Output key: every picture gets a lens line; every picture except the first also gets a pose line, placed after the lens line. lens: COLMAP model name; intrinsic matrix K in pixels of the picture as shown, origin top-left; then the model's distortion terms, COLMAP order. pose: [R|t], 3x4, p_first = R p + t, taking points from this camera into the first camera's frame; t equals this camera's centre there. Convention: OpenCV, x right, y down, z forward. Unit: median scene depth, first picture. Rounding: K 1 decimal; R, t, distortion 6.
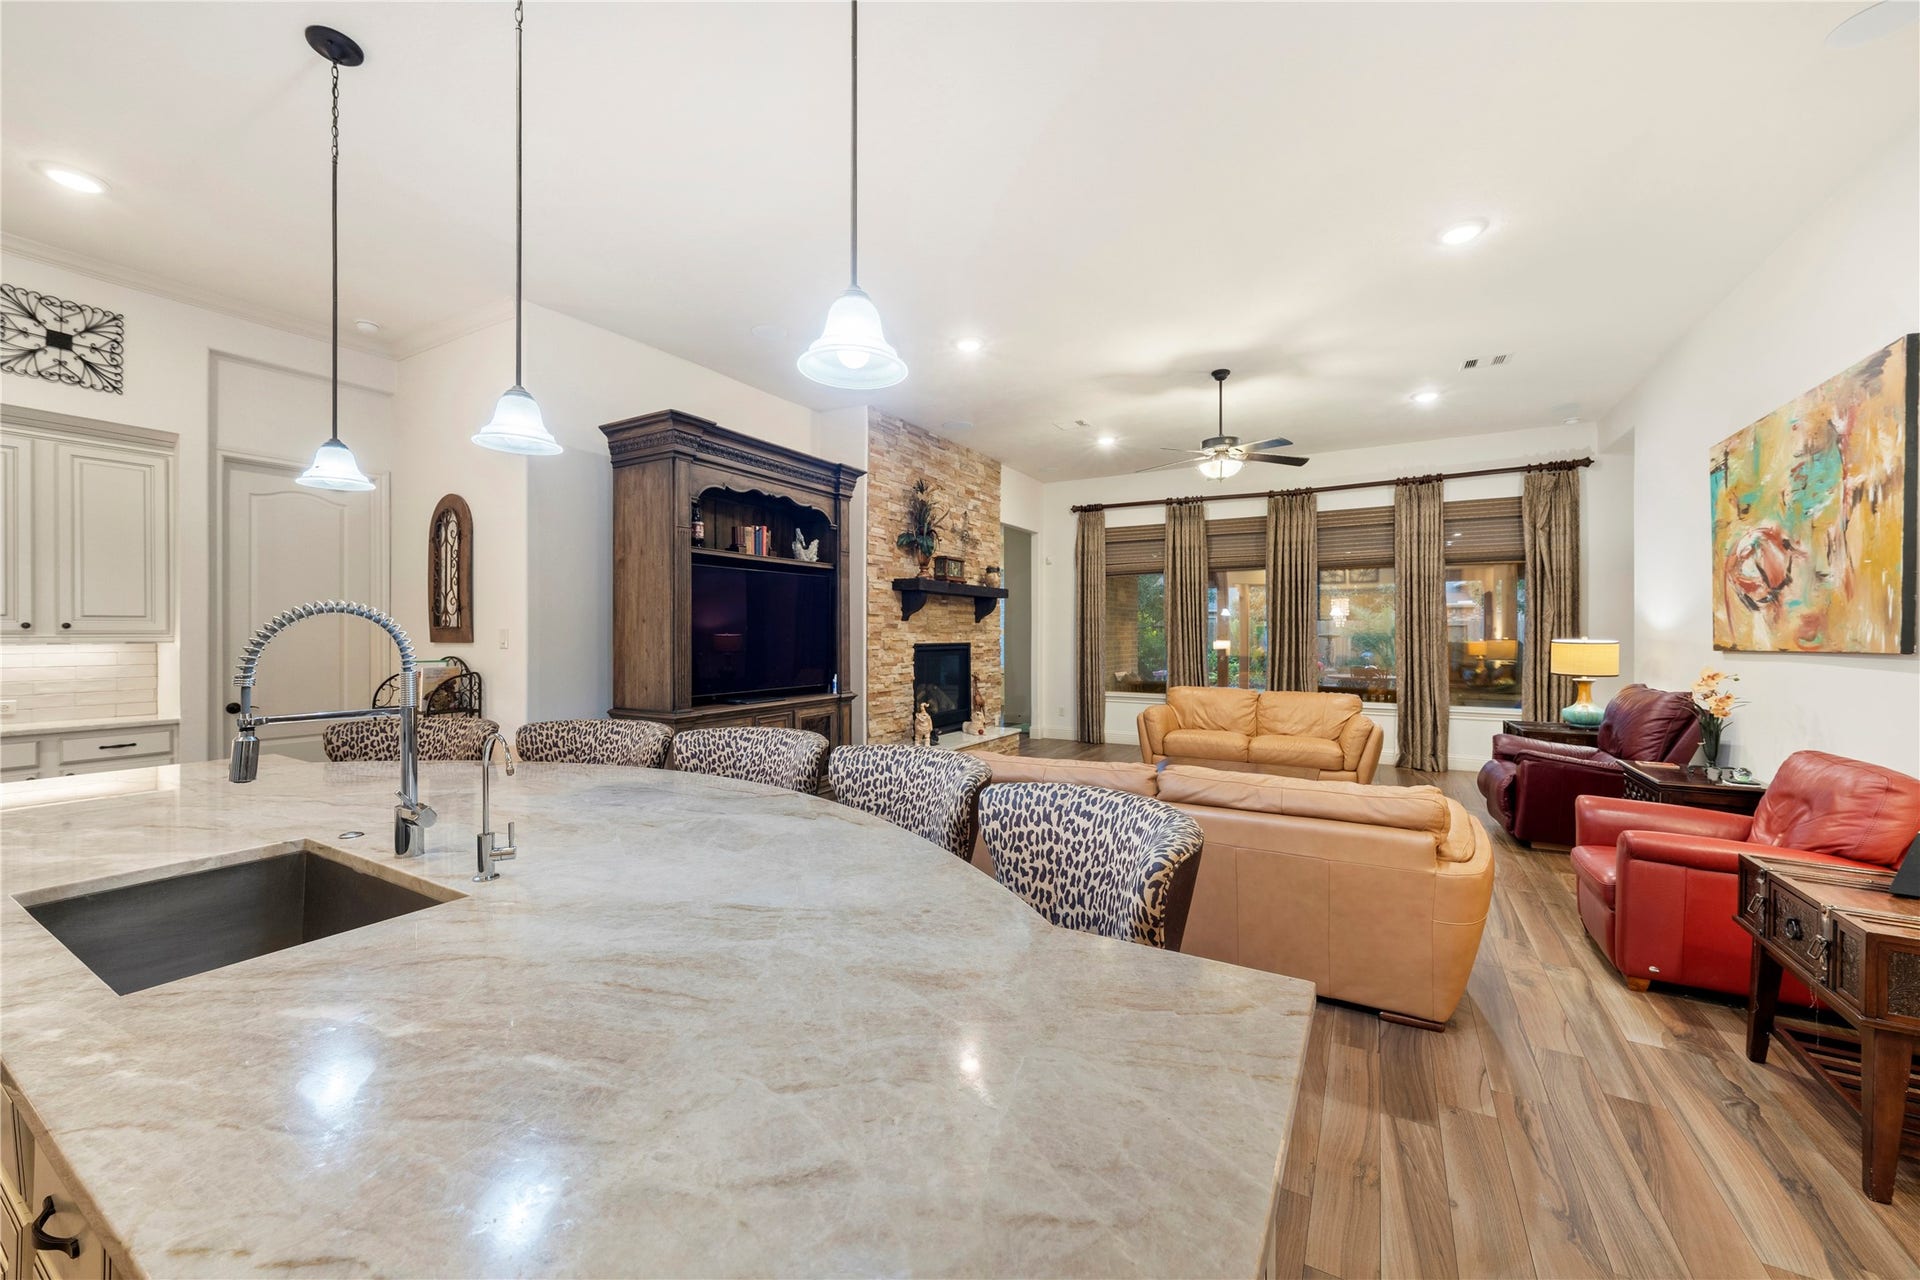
lens RADIAL K [[726.2, 0, 964.9], [0, 726.2, 635.3], [0, 0, 1]] dist [0.001635, 0.000326]
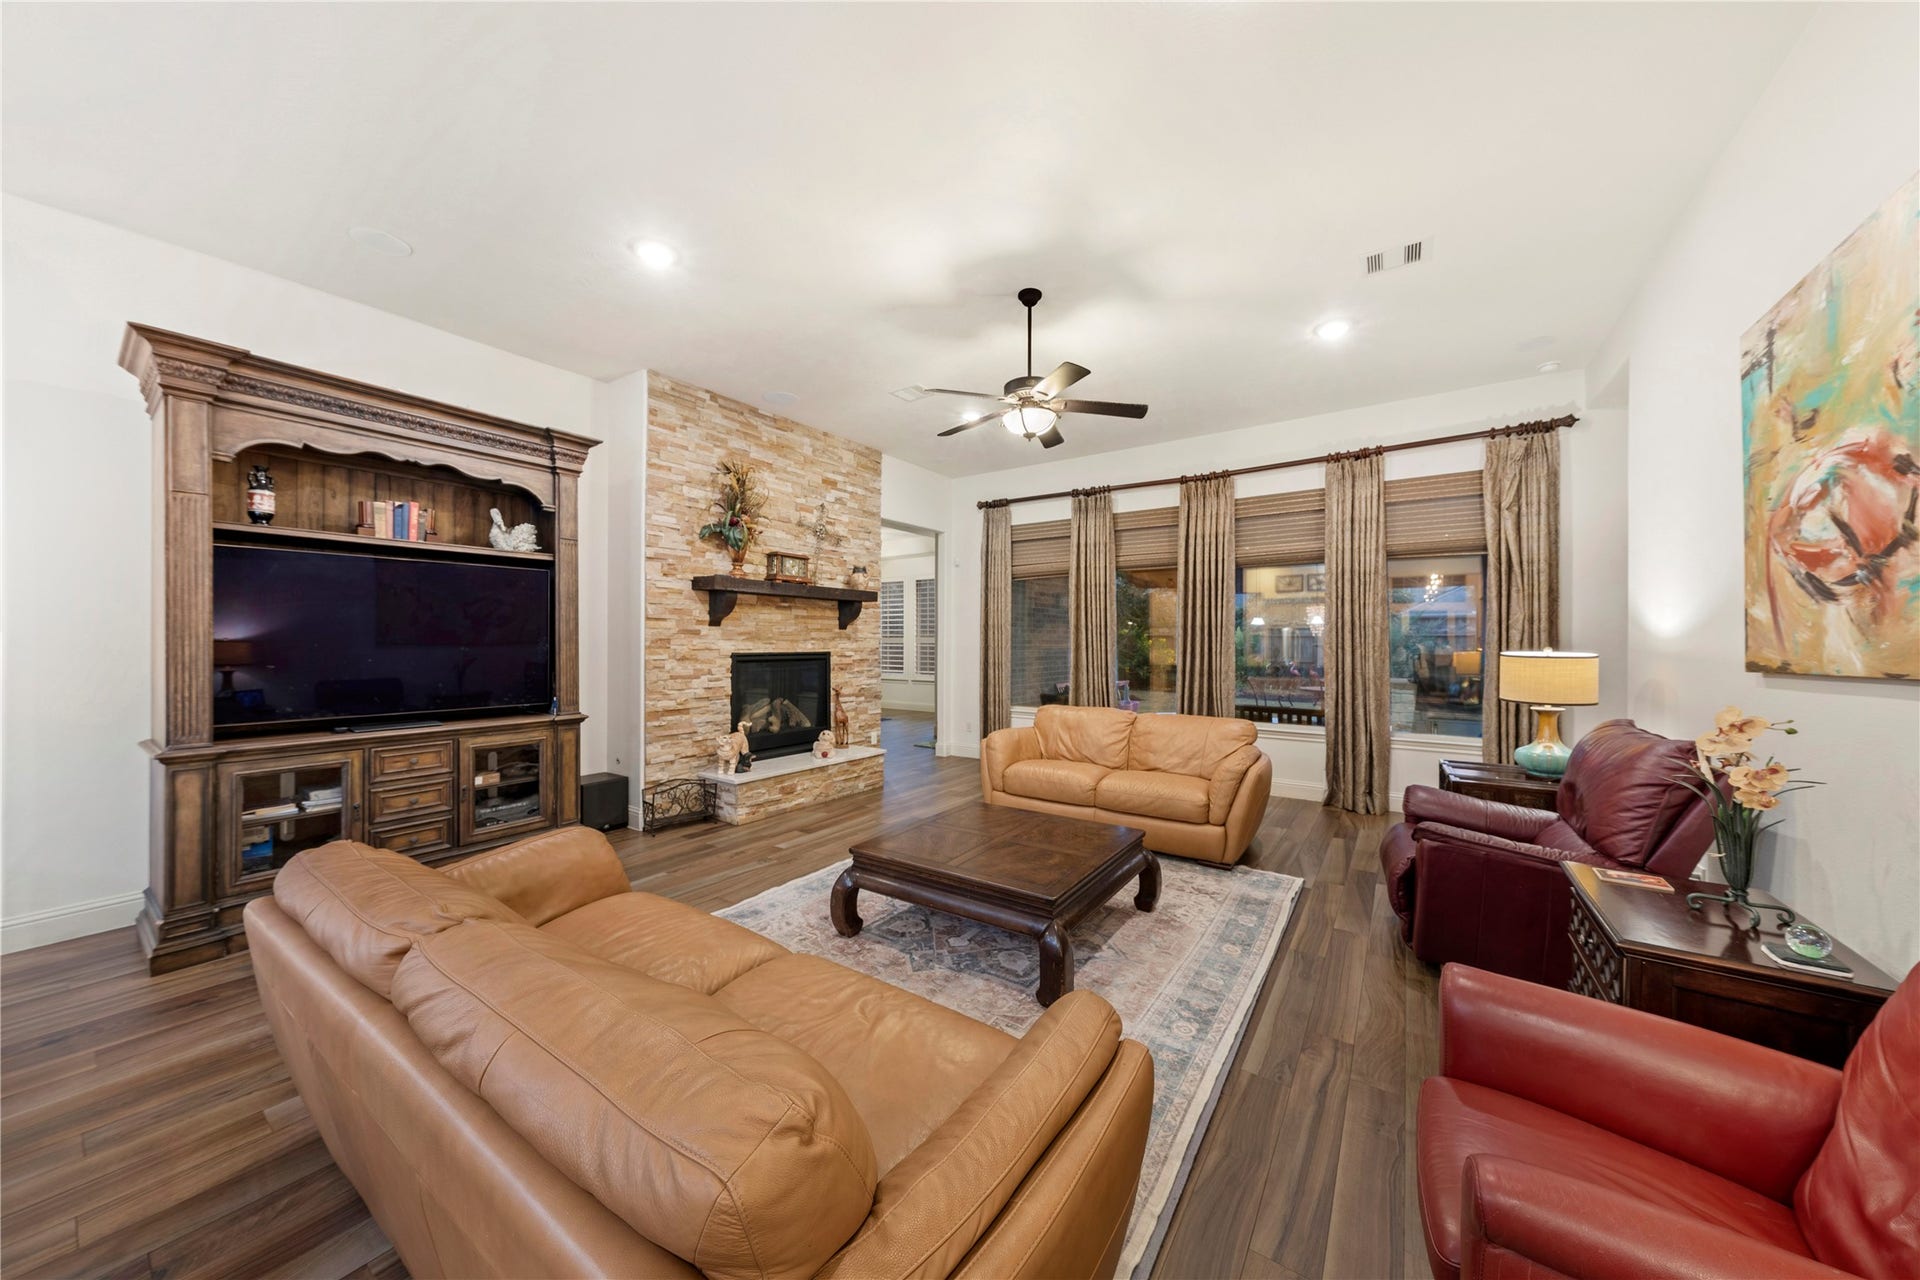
lens RADIAL K [[654.6, 0, 955.8], [0, 654.6, 642.8], [0, 0, 1]] dist [0.006578, -0.000403]
pose [[0.996735, 0.002554, -0.080697, 0.267213], [-0.002637, 0.999996, -0.000912, -0.000373], [0.080695, 0.001122, 0.996738, 0.255726]]
